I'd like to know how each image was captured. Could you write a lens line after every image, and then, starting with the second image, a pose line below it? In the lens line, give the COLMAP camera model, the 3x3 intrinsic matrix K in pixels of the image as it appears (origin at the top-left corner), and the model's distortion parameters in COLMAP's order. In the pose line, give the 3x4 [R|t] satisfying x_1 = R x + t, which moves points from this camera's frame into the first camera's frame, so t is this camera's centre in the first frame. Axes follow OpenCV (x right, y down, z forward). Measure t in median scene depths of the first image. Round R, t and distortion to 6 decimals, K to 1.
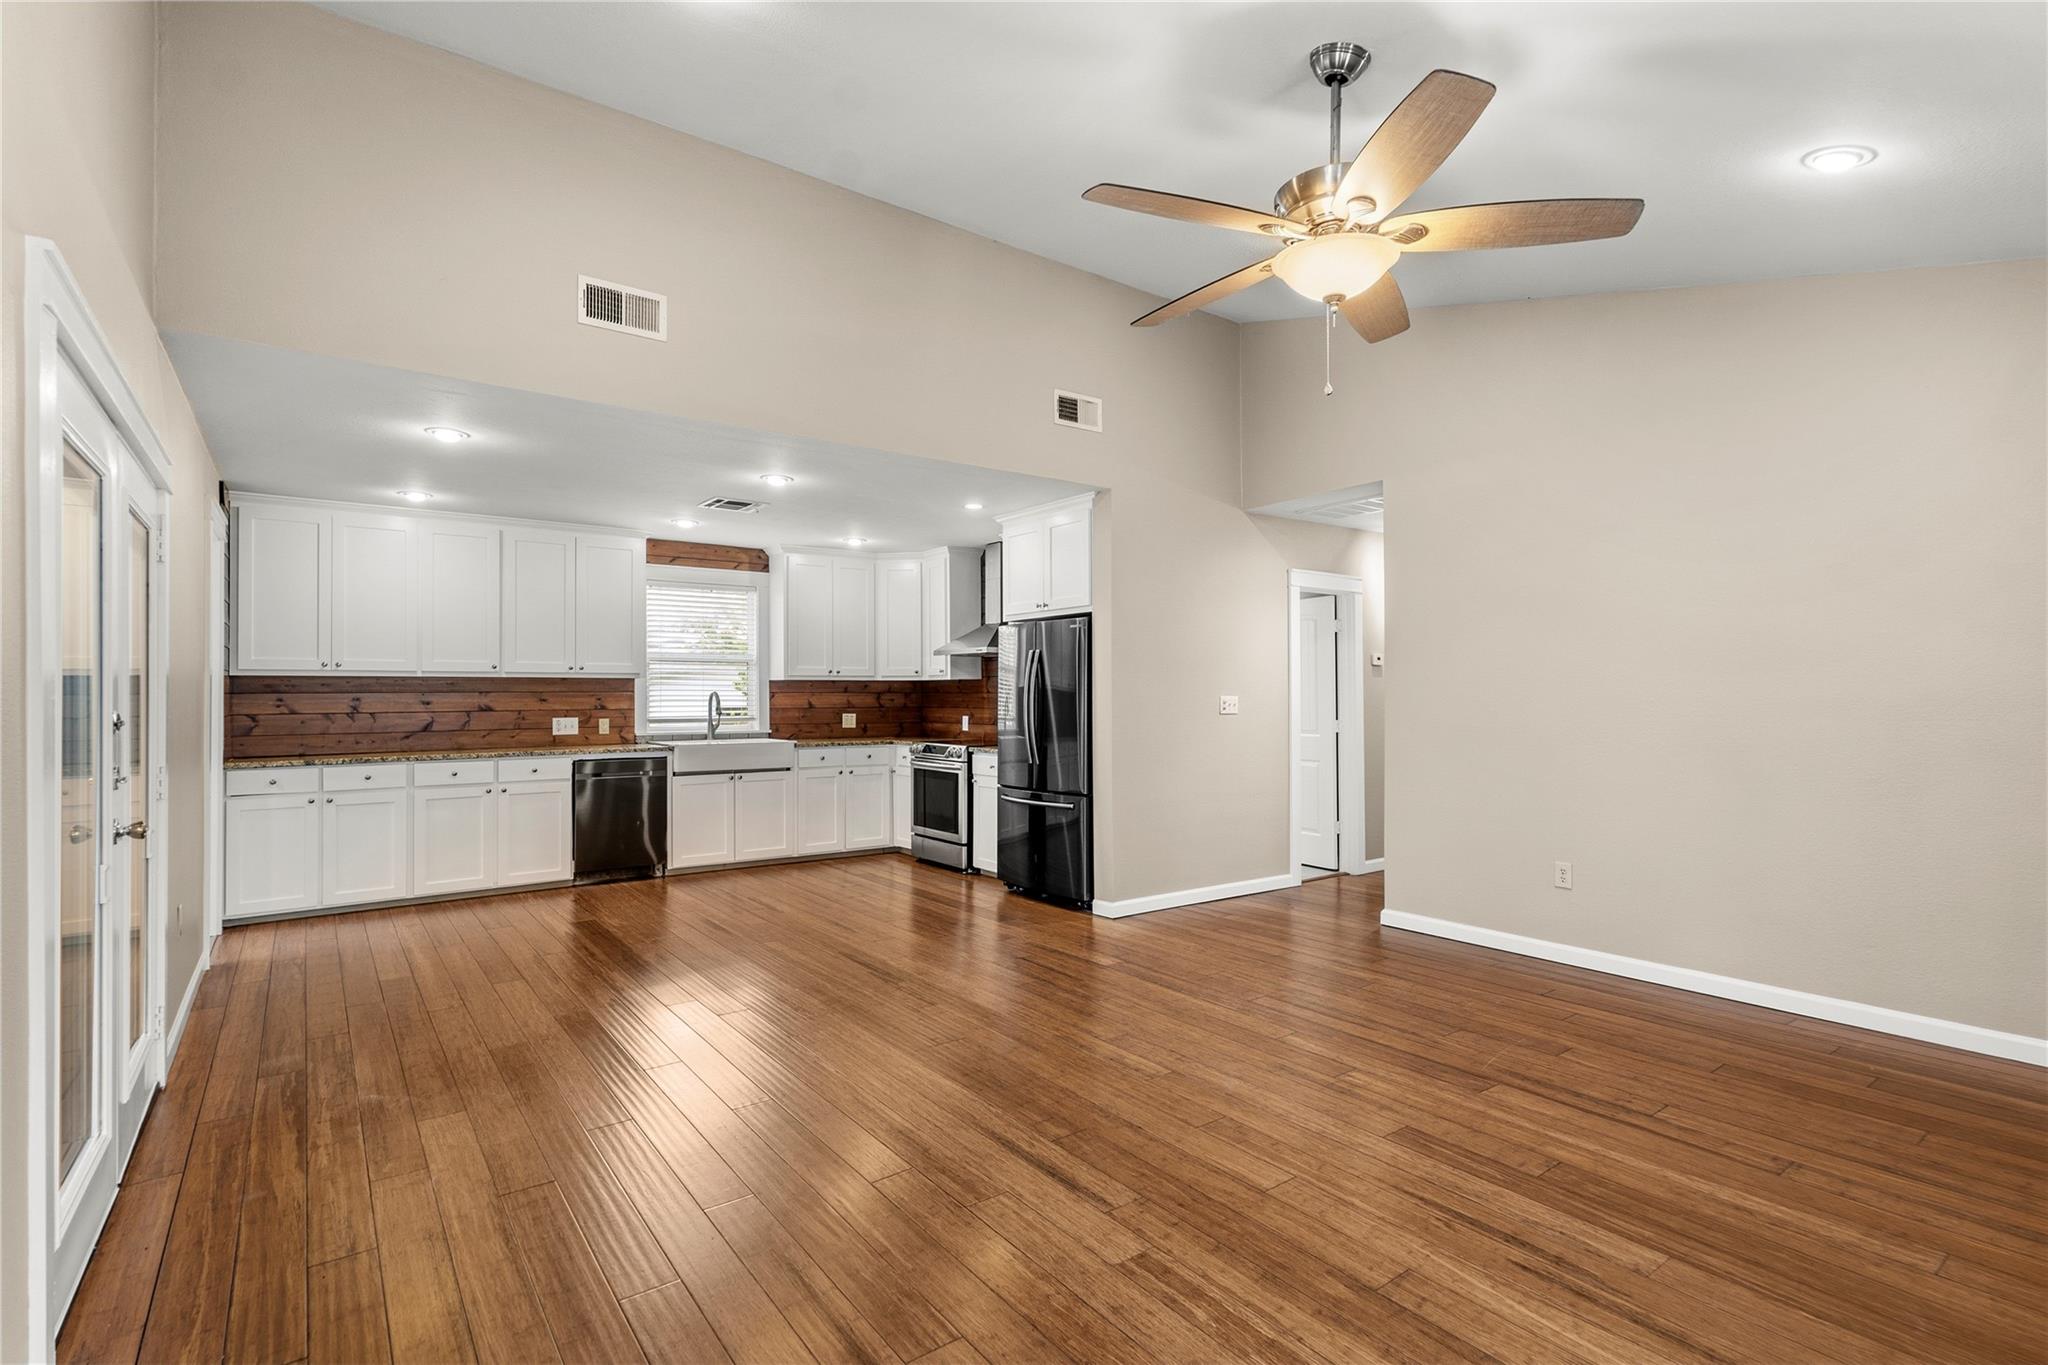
lens RADIAL K [[970.1, 0, 1041.0], [0, 970.1, 686.0], [0, 0, 1]] dist [0.008155, 0.000791]
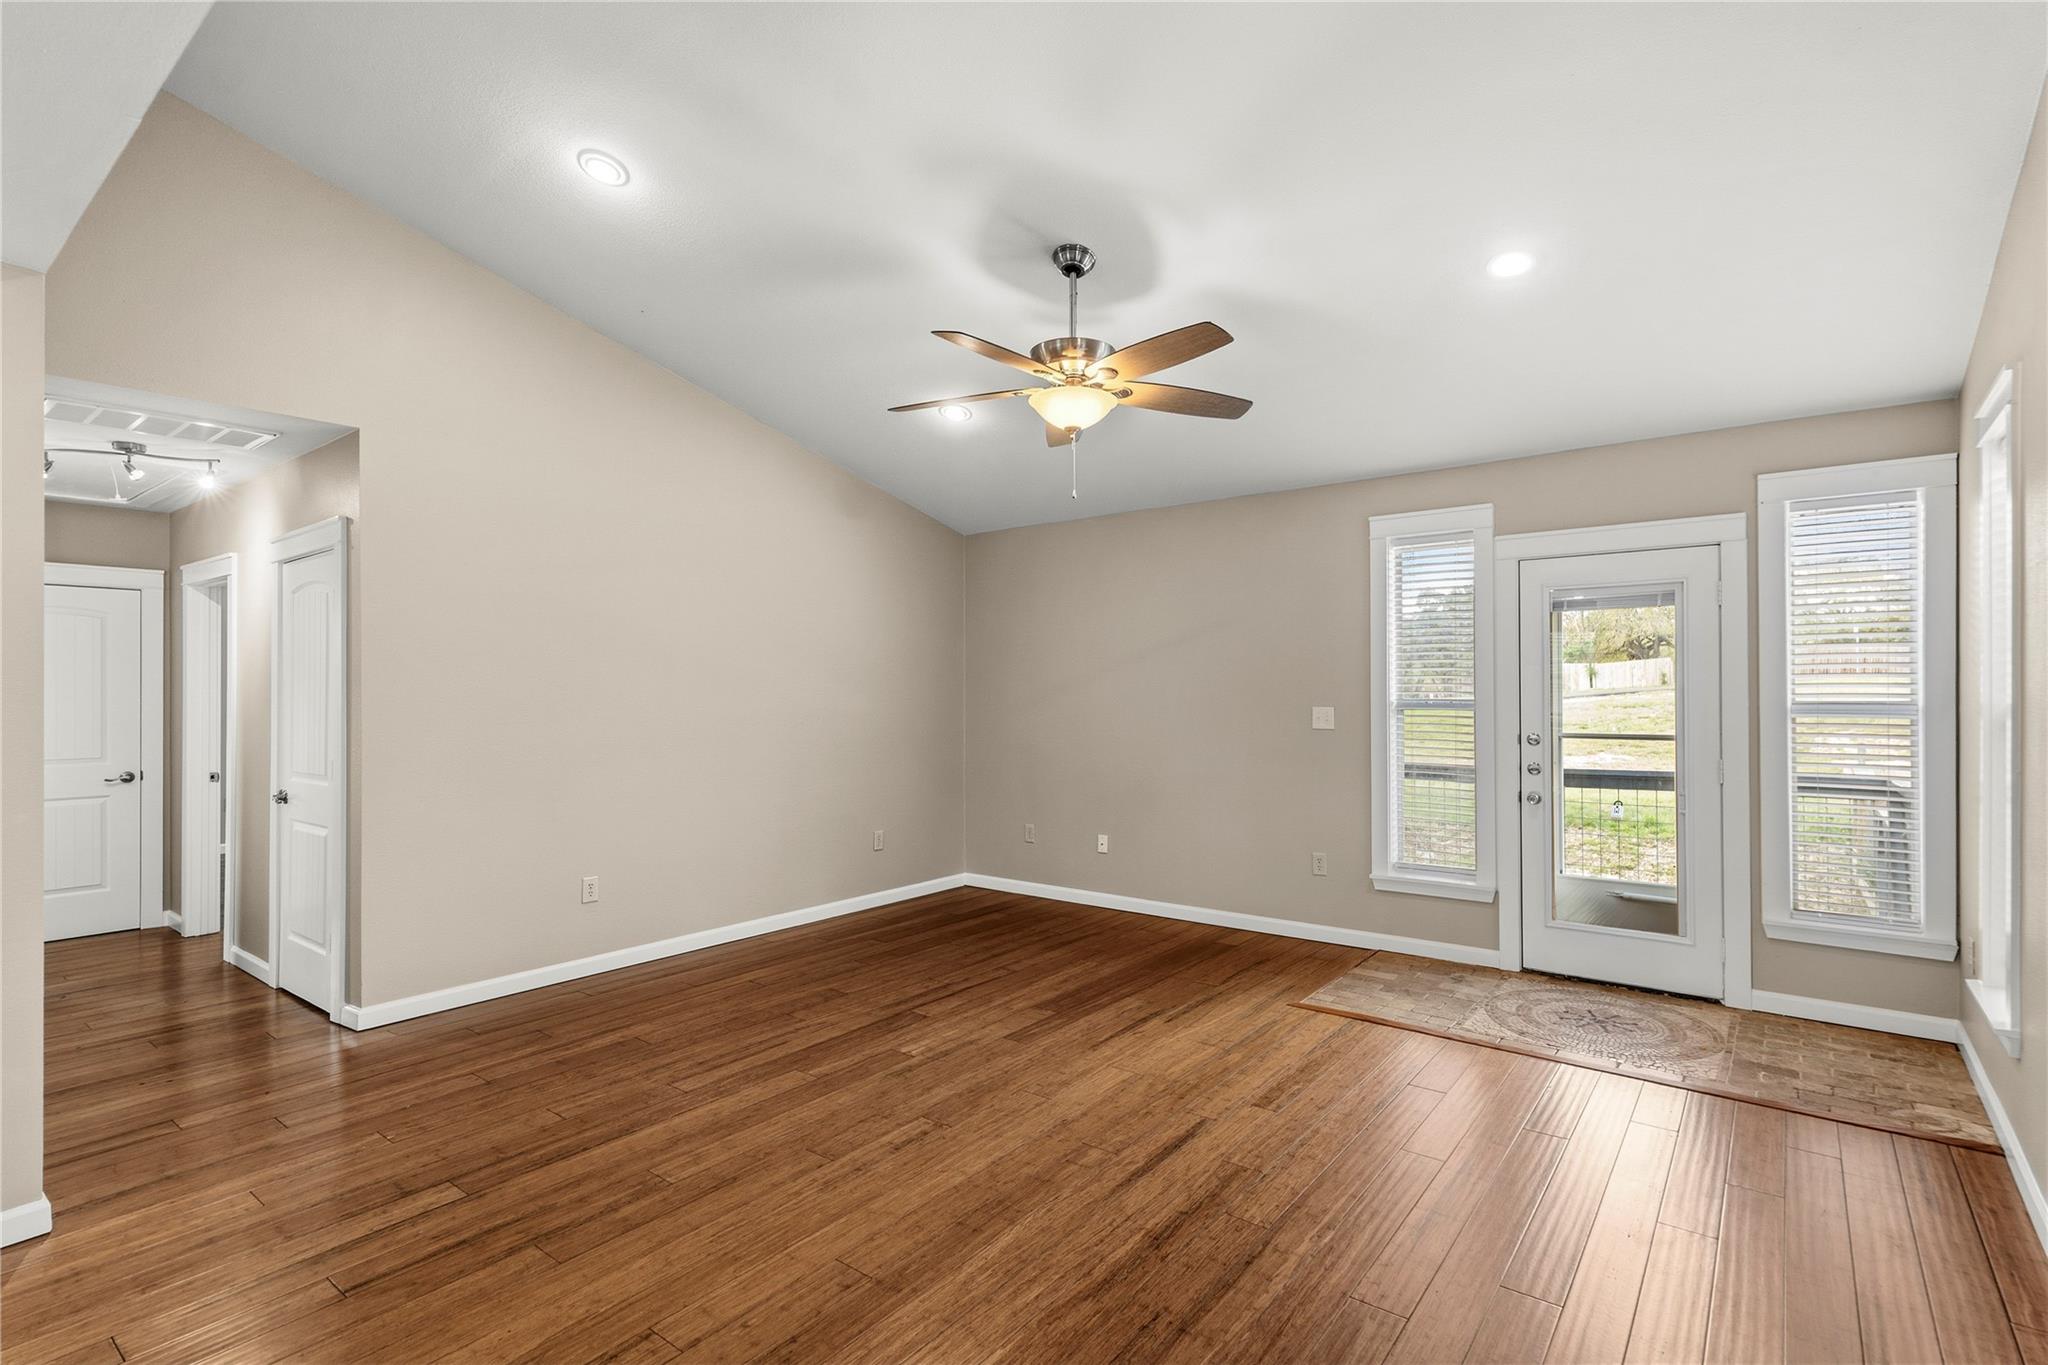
lens RADIAL K [[970.1, 0, 1037.2], [0, 970.1, 689.9], [0, 0, 1]] dist [0.008155, 0.000791]
pose [[-0.263075, 0.006110, 0.964756, -0.428013], [-0.002401, 0.999973, -0.006988, -0.008210], [-0.964772, -0.004154, -0.263054, 0.600465]]
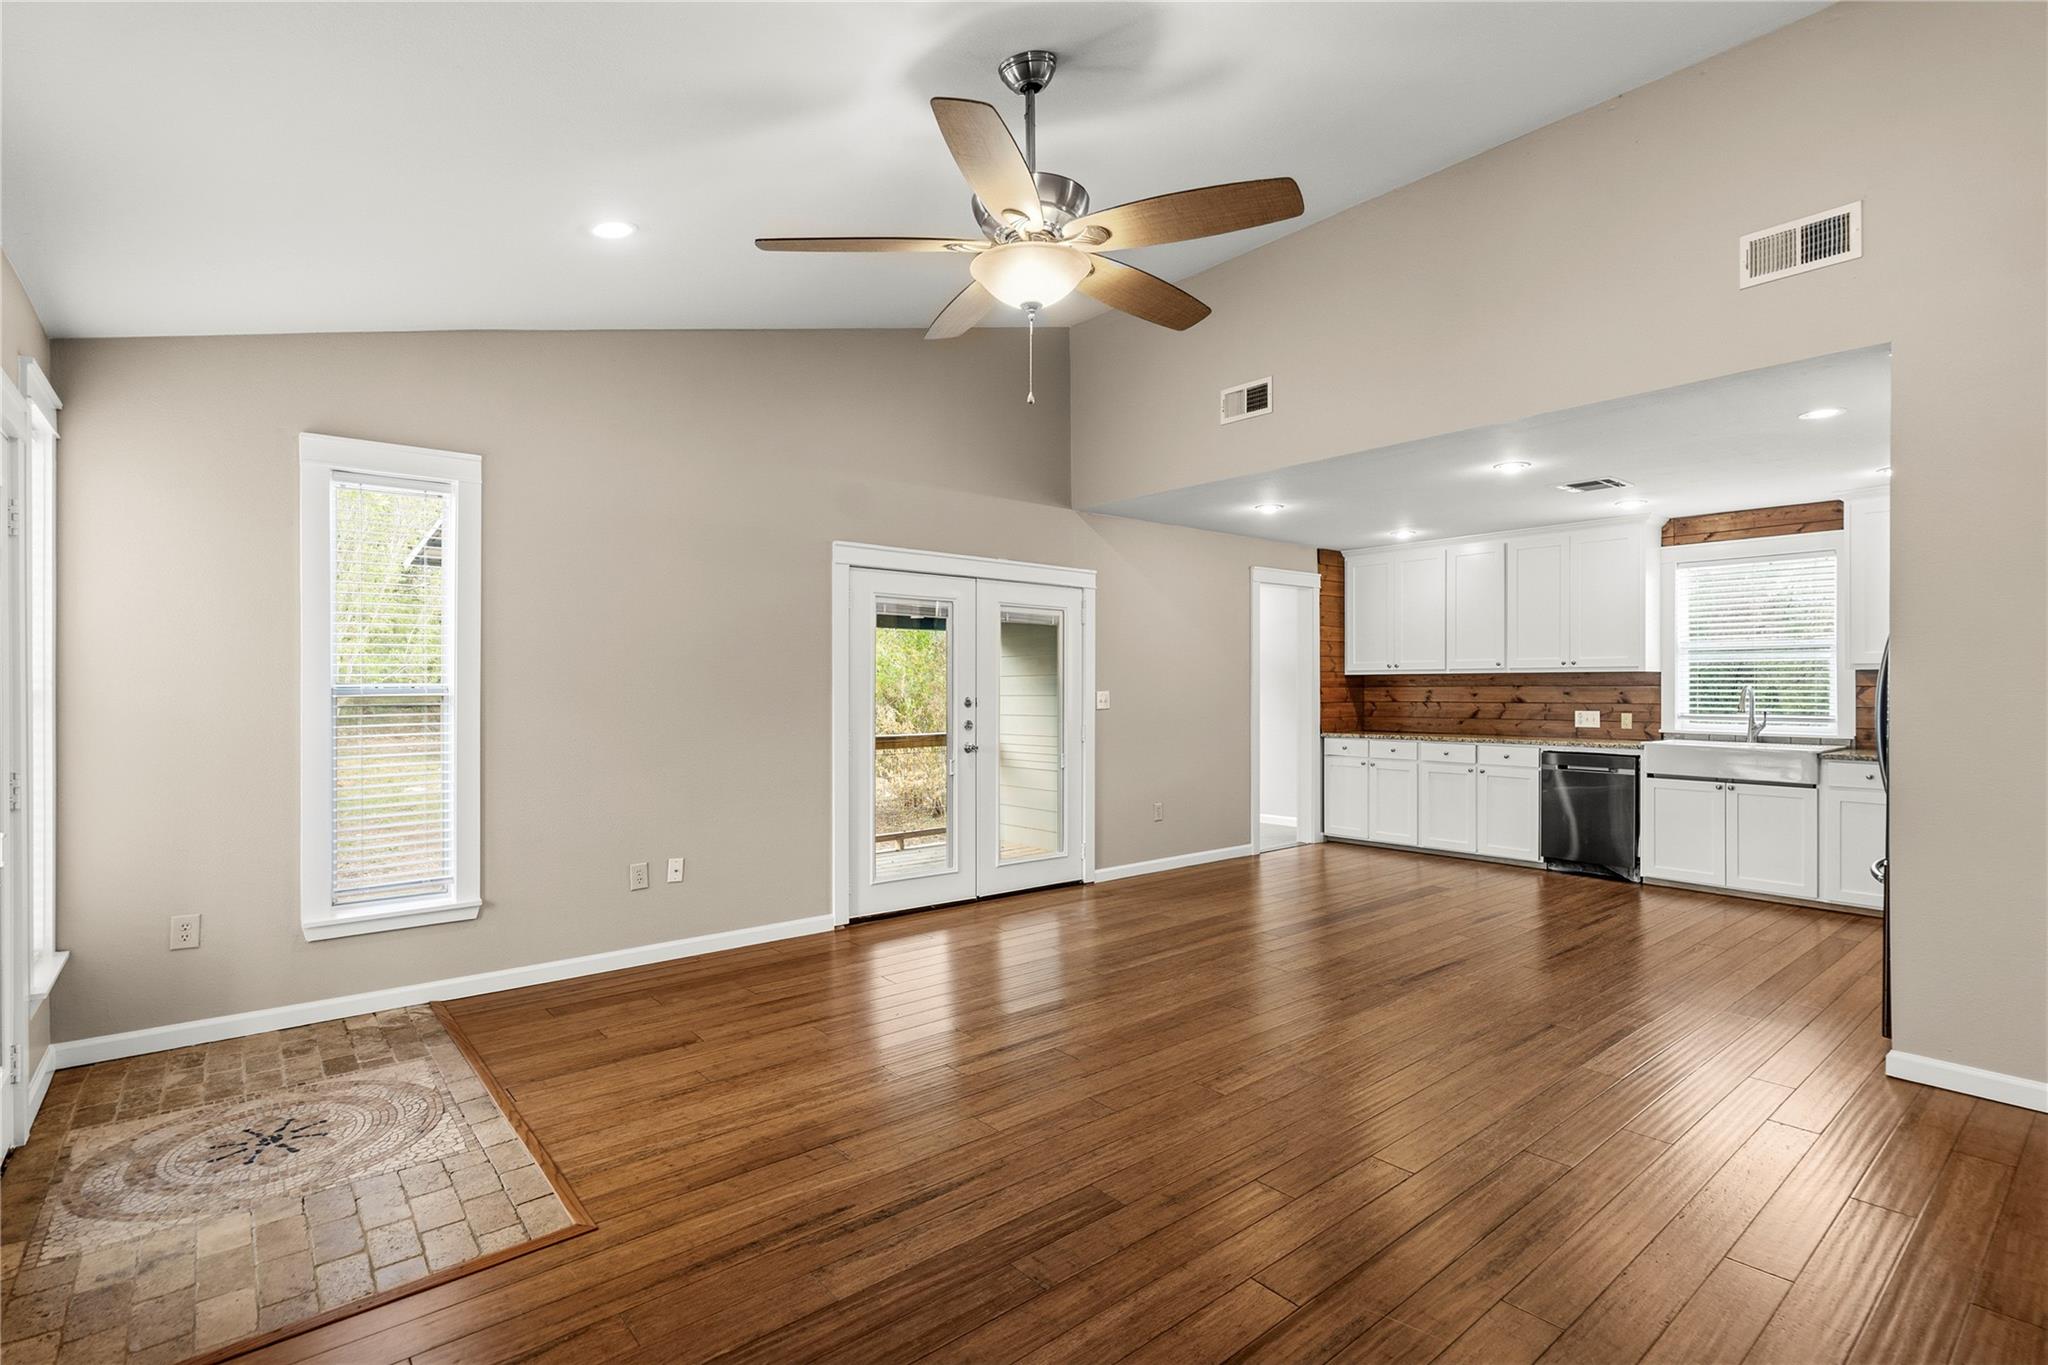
lens RADIAL K [[970.1, 0, 1035.3], [0, 970.1, 687.9], [0, 0, 1]] dist [0.008155, 0.000791]
pose [[0.055009, 0.004996, -0.998473, 0.560592], [0.009414, 0.999940, 0.005522, -0.002813], [0.998441, -0.009704, 0.054958, 0.403375]]
